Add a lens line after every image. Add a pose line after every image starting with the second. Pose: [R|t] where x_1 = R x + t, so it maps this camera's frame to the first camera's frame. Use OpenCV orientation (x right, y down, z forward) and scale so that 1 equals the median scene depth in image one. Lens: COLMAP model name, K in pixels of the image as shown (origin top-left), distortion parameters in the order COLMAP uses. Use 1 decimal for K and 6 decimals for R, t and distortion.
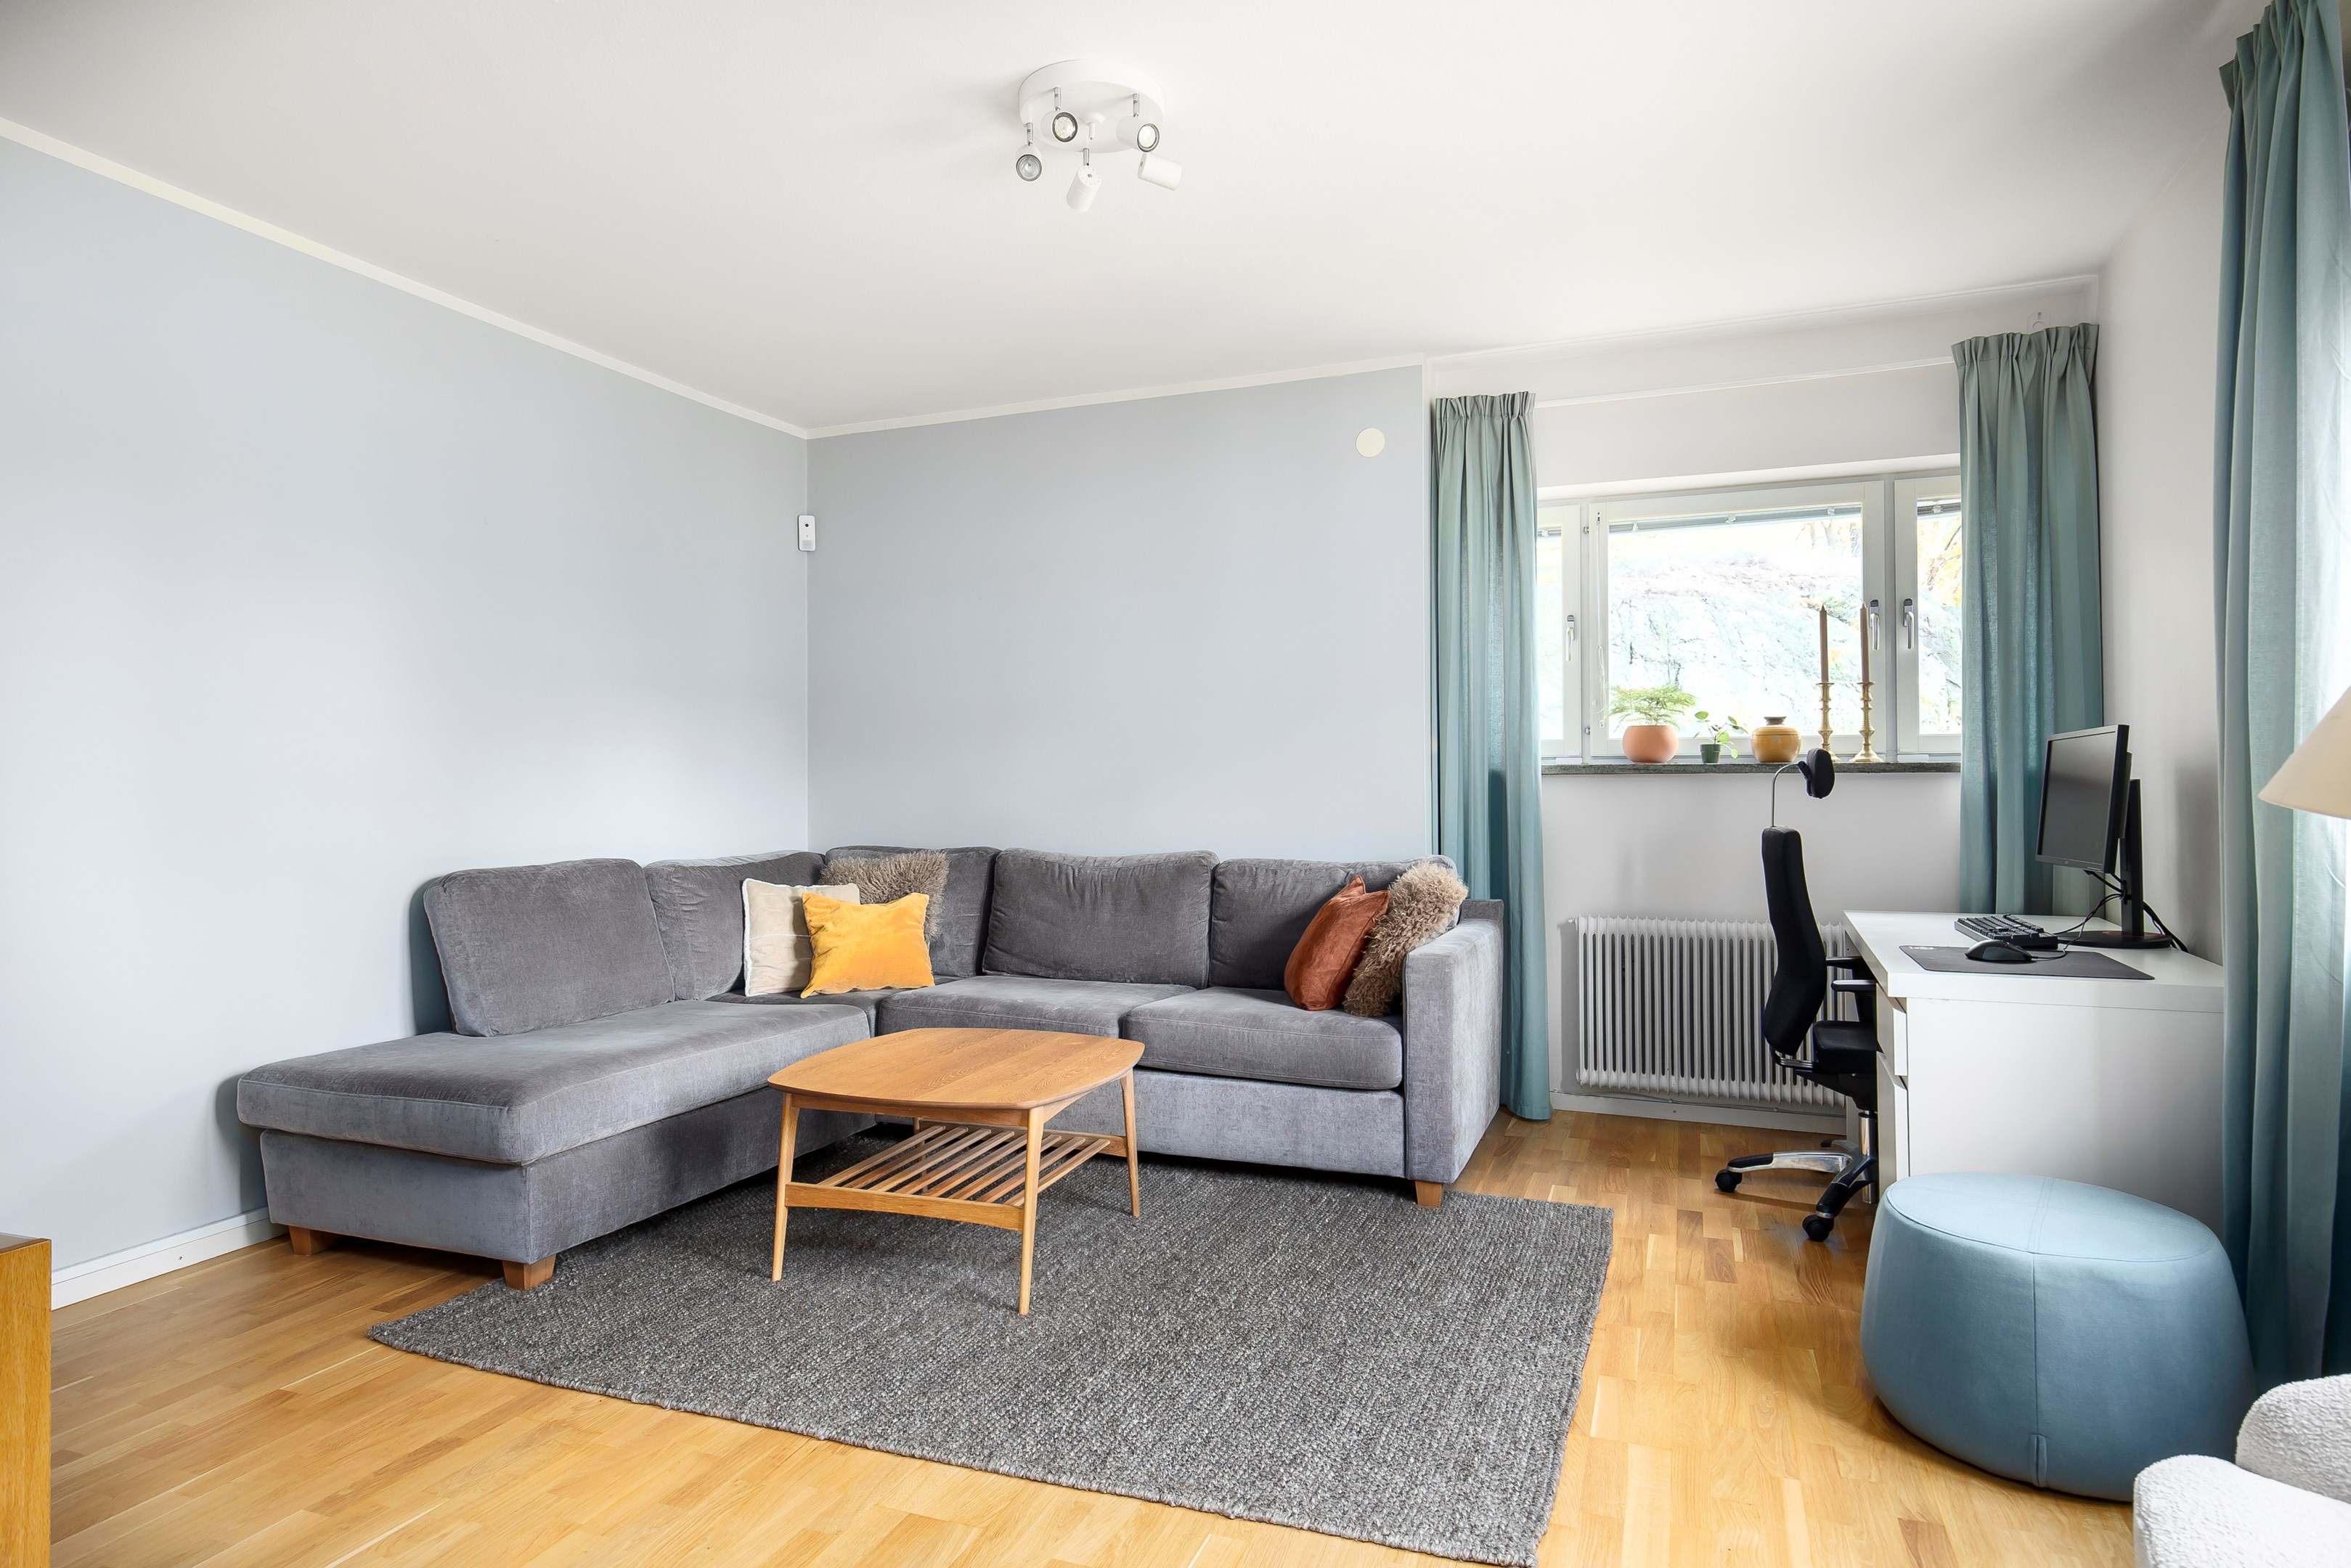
lens RADIAL K [[1318.5, 0, 1172.6], [0, 1318.5, 772.7], [0, 0, 1]] dist [0.004244, 0.002117]
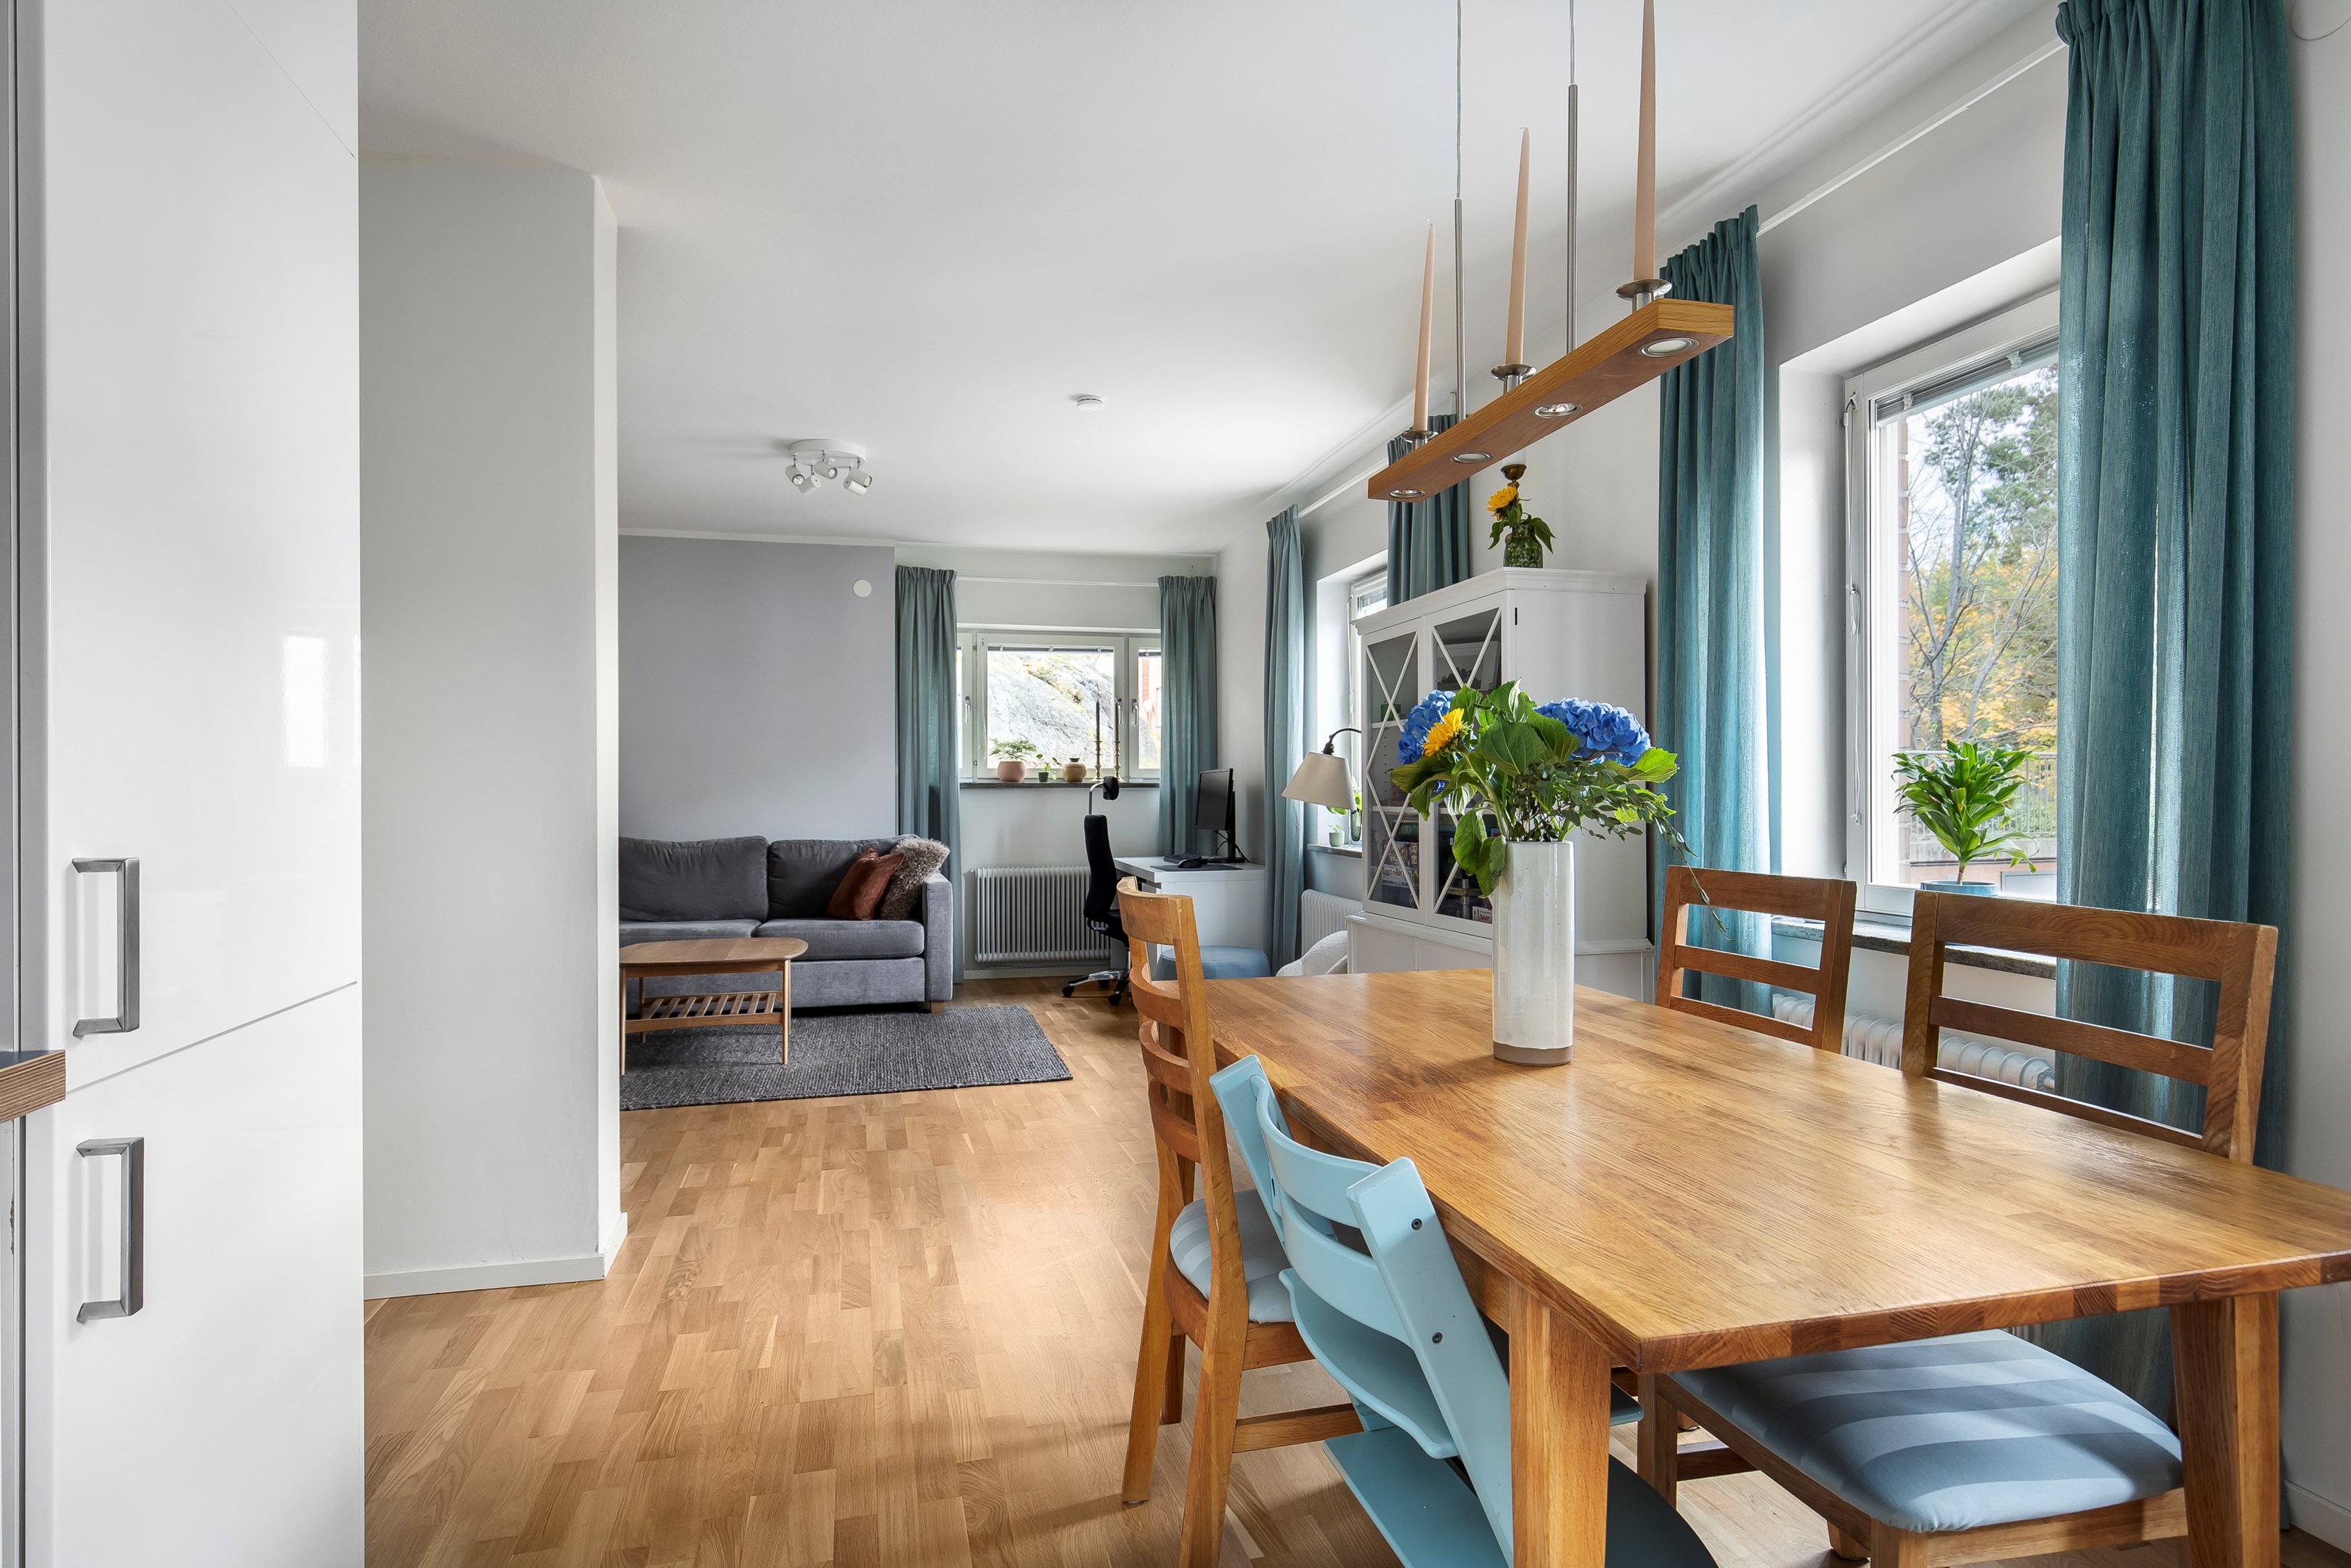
lens RADIAL K [[1318.5, 0, 1172.6], [0, 1318.5, 772.7], [0, 0, 1]] dist [0.004244, 0.002117]
pose [[0.815588, 0.010876, 0.578530, -0.524338], [-0.004793, 0.999916, -0.012041, 0.000572], [-0.578613, 0.007048, 0.815572, -0.621348]]
